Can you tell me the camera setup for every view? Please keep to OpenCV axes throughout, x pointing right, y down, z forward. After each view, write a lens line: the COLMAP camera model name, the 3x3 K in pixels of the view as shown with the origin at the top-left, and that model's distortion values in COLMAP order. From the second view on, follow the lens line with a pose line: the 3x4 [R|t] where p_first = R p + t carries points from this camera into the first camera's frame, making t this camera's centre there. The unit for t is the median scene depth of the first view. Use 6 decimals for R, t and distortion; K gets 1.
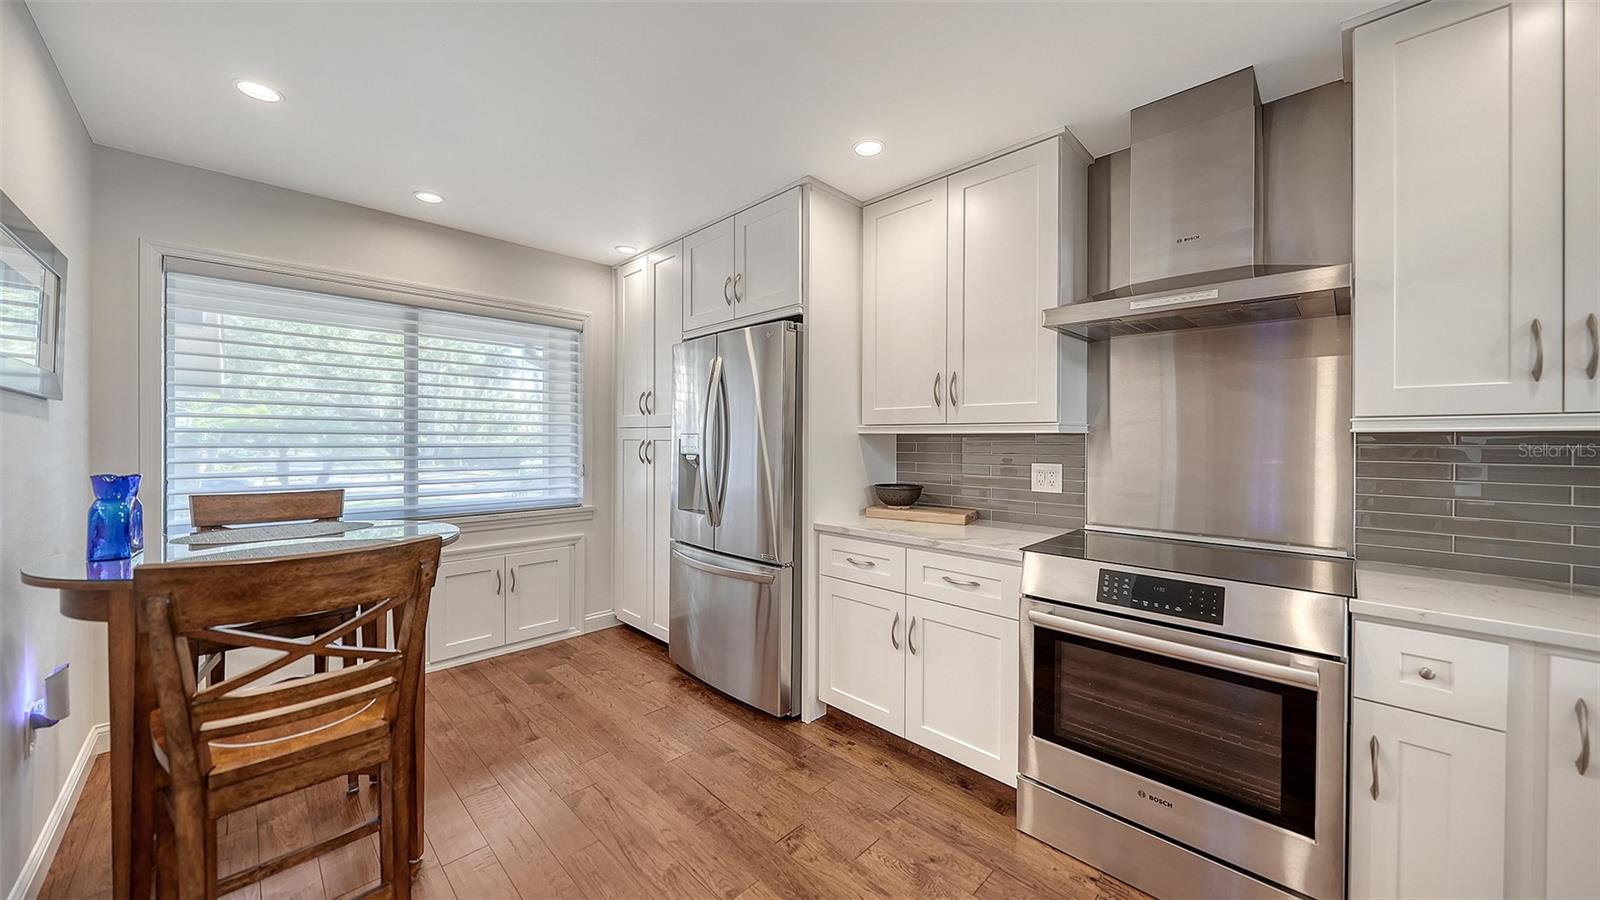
lens RADIAL K [[559.9, 0, 797.2], [0, 559.9, 446.6], [0, 0, 1]] dist [-0.006344, -0.000459]
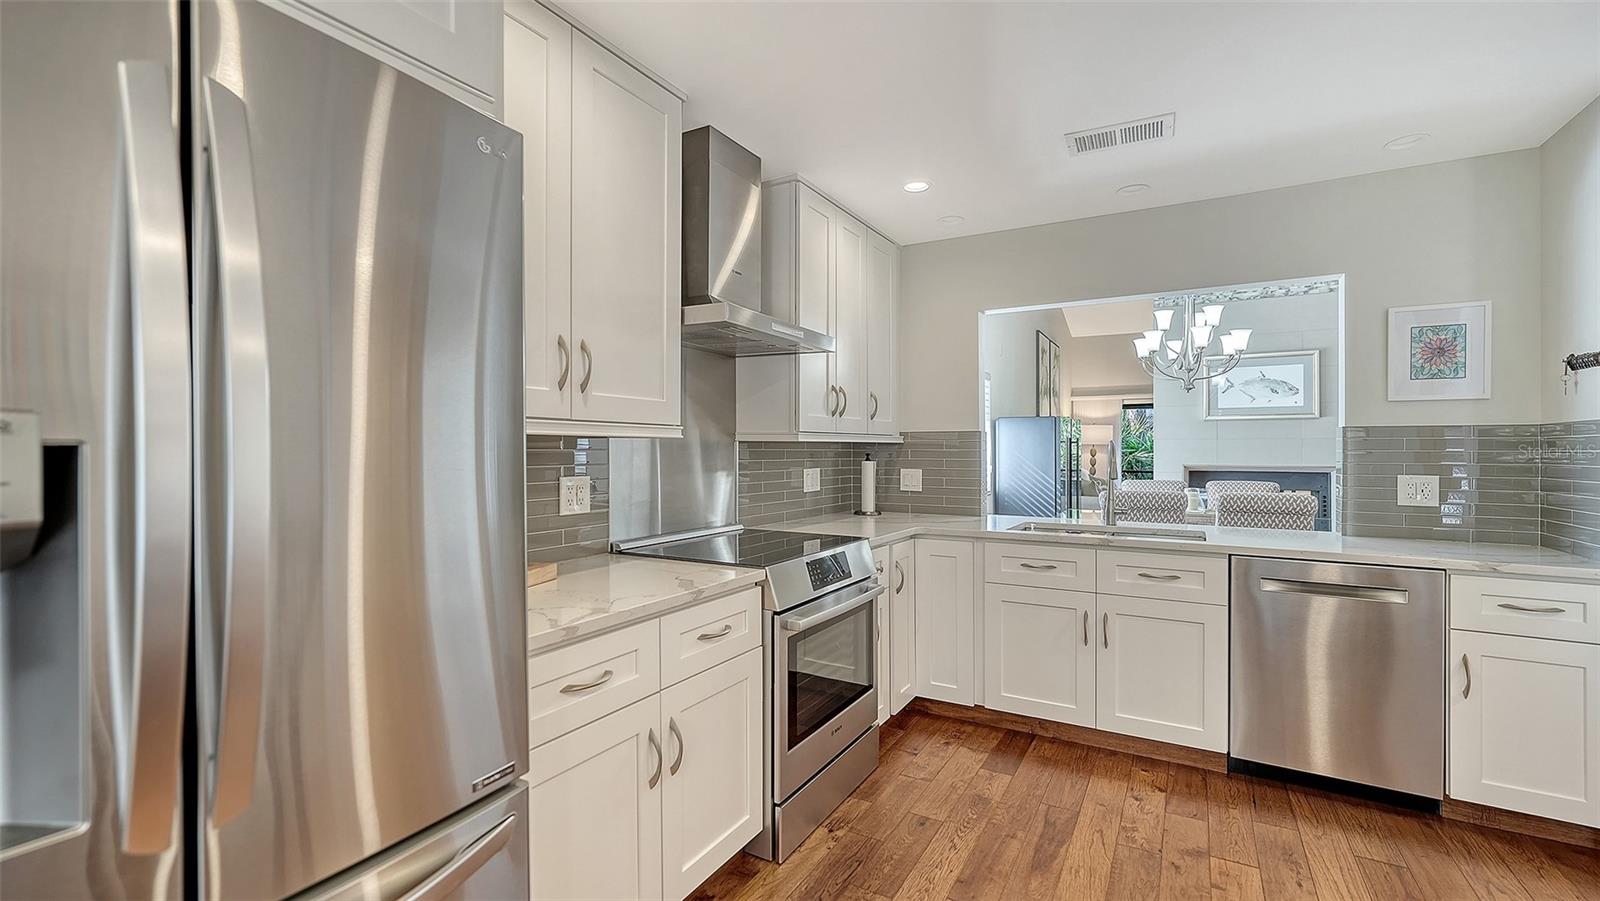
lens RADIAL K [[691.0, 0, 786.1], [0, 691.0, 451.9], [0, 0, 1]] dist [0.000849, 0.000037]
pose [[-0.254343, -0.010441, 0.967058, -0.640839], [0.006637, 0.999899, 0.012542, -0.015977], [-0.967091, 0.009609, -0.254248, 1.140566]]
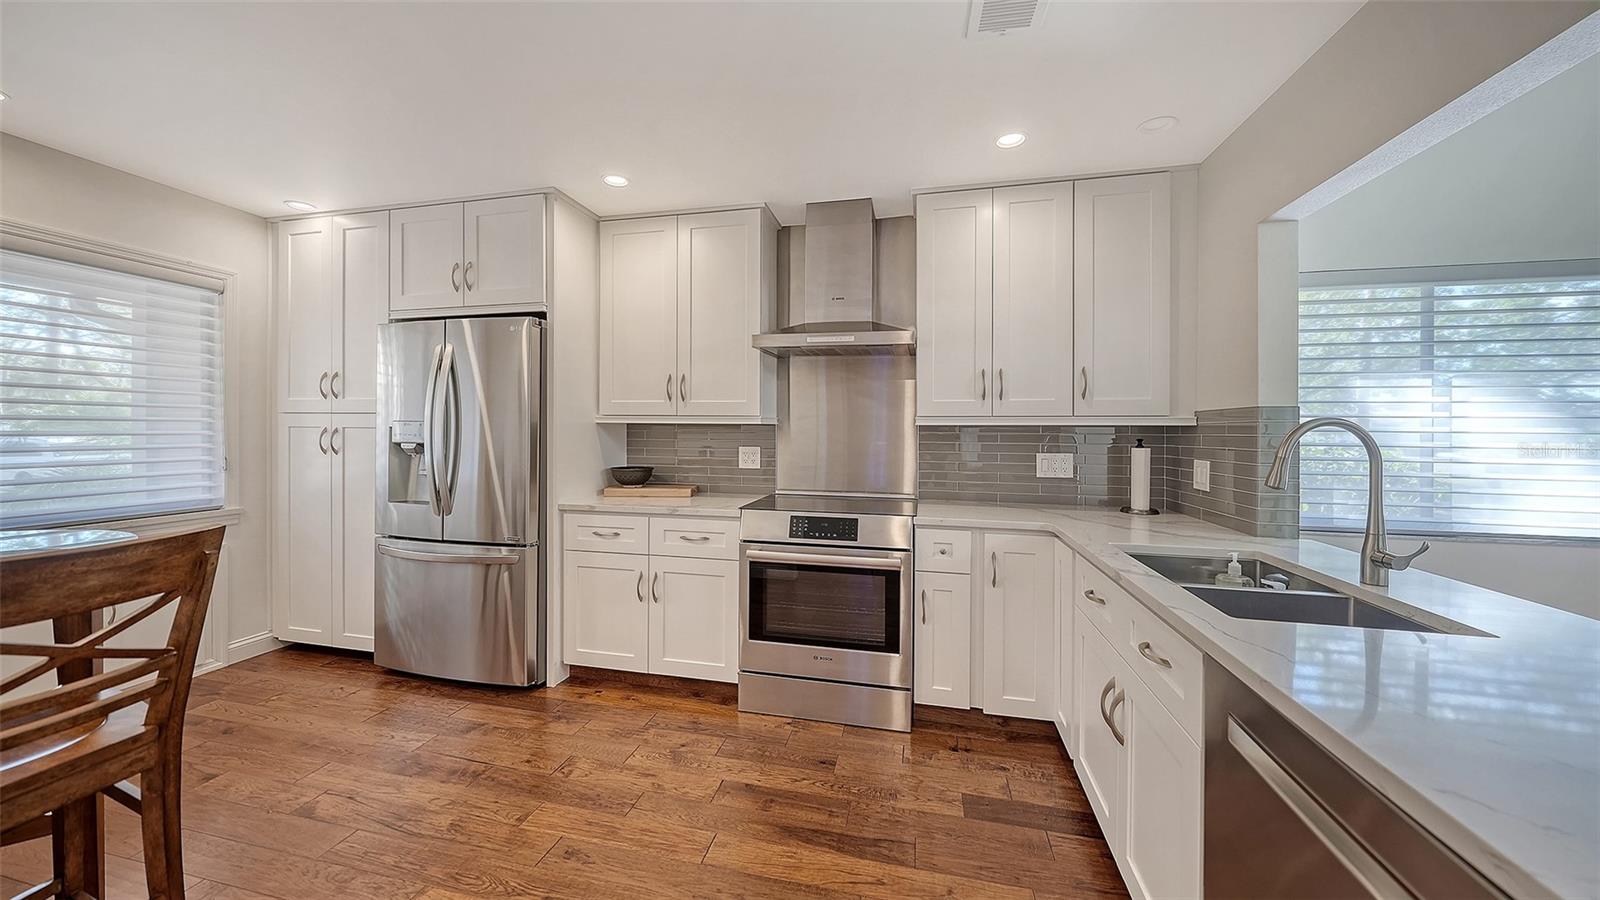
lens RADIAL K [[559.9, 0, 799.9], [0, 559.9, 437.0], [0, 0, 1]] dist [-0.006344, -0.000459]
pose [[0.848041, -0.003698, 0.529918, -0.185438], [0.002053, 0.999991, 0.003692, 0.003123], [-0.529927, -0.002043, 0.848041, -0.226598]]
